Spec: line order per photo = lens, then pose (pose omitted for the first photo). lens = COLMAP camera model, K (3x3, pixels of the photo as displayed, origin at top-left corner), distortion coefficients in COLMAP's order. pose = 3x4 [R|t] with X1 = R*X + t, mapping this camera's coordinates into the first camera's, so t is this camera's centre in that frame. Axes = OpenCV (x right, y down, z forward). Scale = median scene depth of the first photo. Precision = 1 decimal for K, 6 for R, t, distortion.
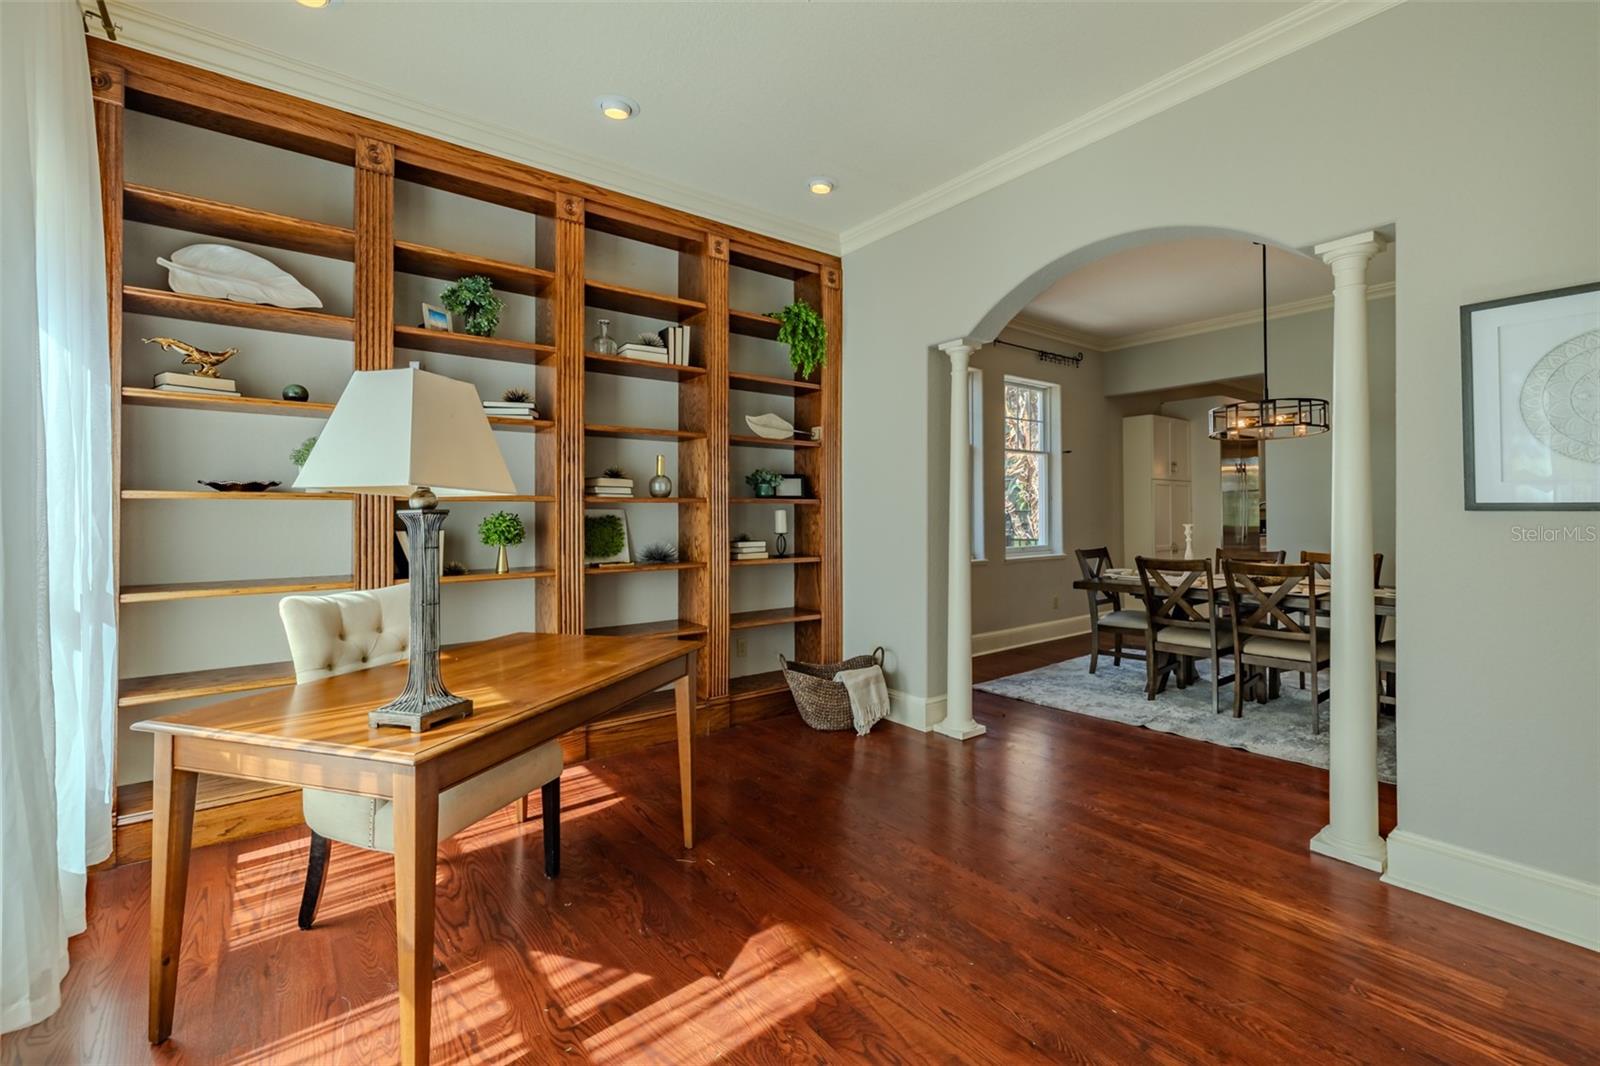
lens RADIAL K [[691.0, 0, 806.3], [0, 691.0, 500.6], [0, 0, 1]] dist [0.000221, 0.000089]
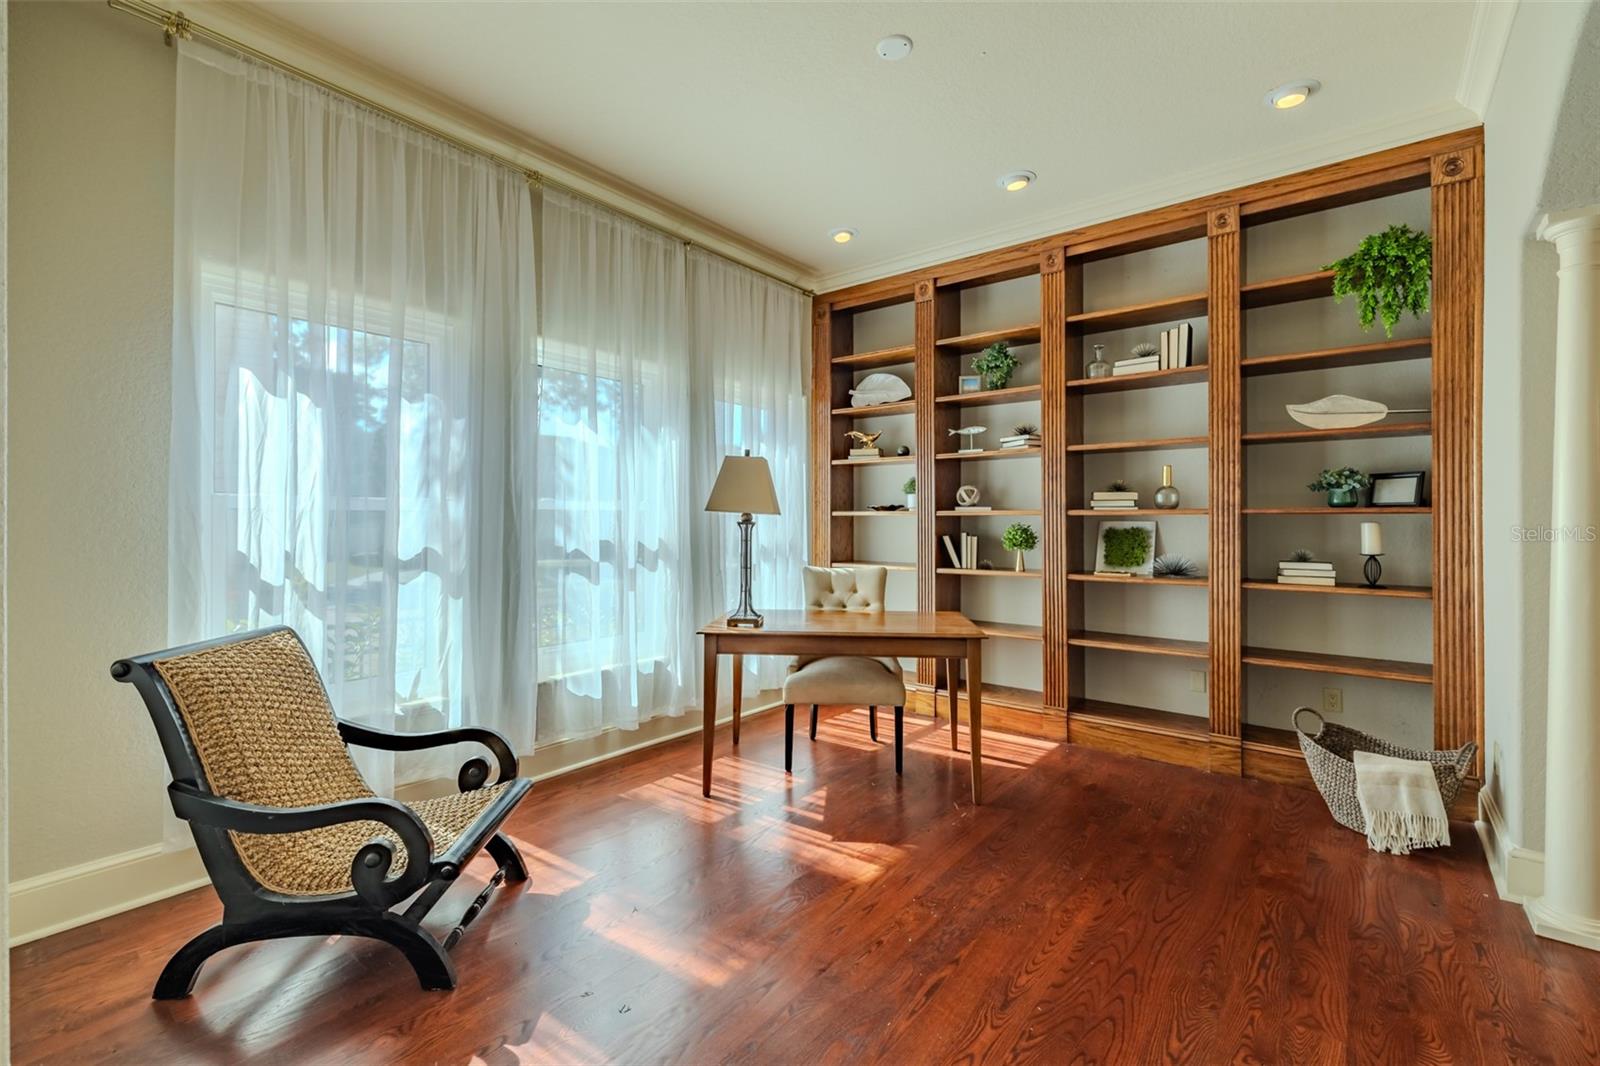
lens RADIAL K [[690.5, 0, 806.8], [0, 690.5, 518.0], [0, 0, 1]] dist [-0.000778, 0.000350]
pose [[0.229949, -0.004032, -0.973194, 0.745340], [0.010810, 0.999940, -0.001588, 0.004912], [0.973143, -0.010155, 0.229979, 0.355246]]
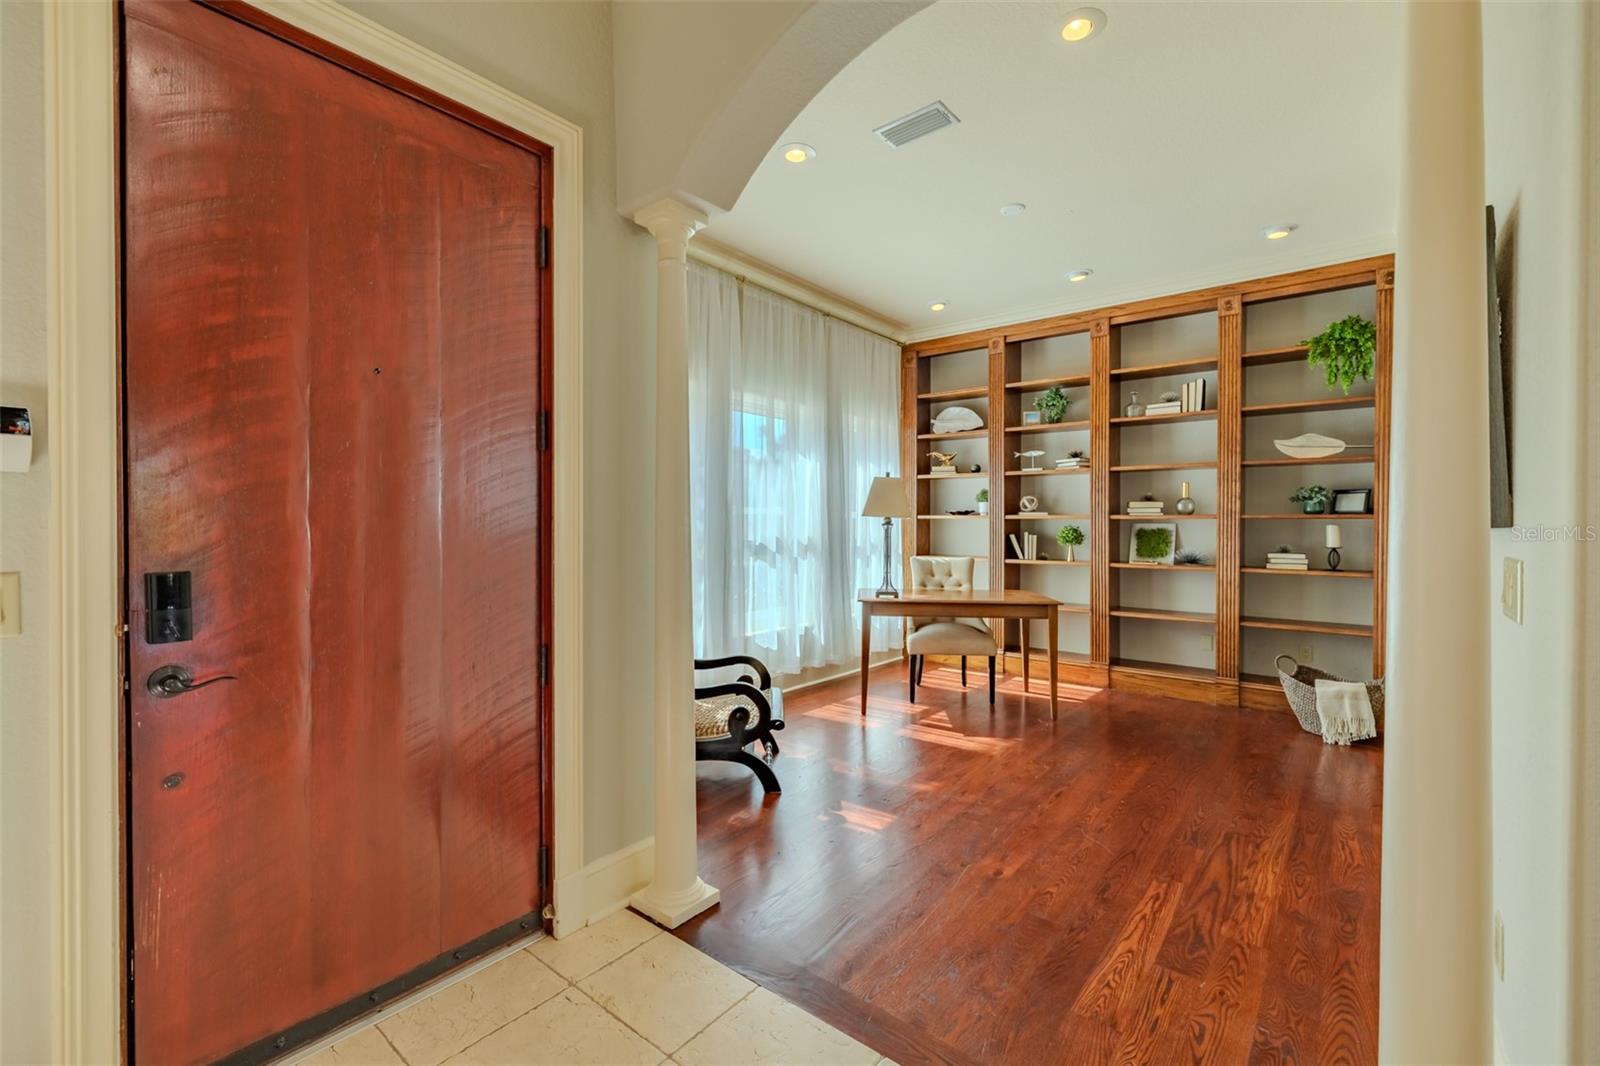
lens RADIAL K [[680.9, 0, 805.3], [0, 680.9, 528.0], [0, 0, 1]] dist [0.000972, 0.000029]
pose [[0.223897, 0.008545, -0.974575, 1.077235], [0.008515, 0.999906, 0.010723, 0.000867], [0.974576, -0.010700, 0.223803, 0.016501]]
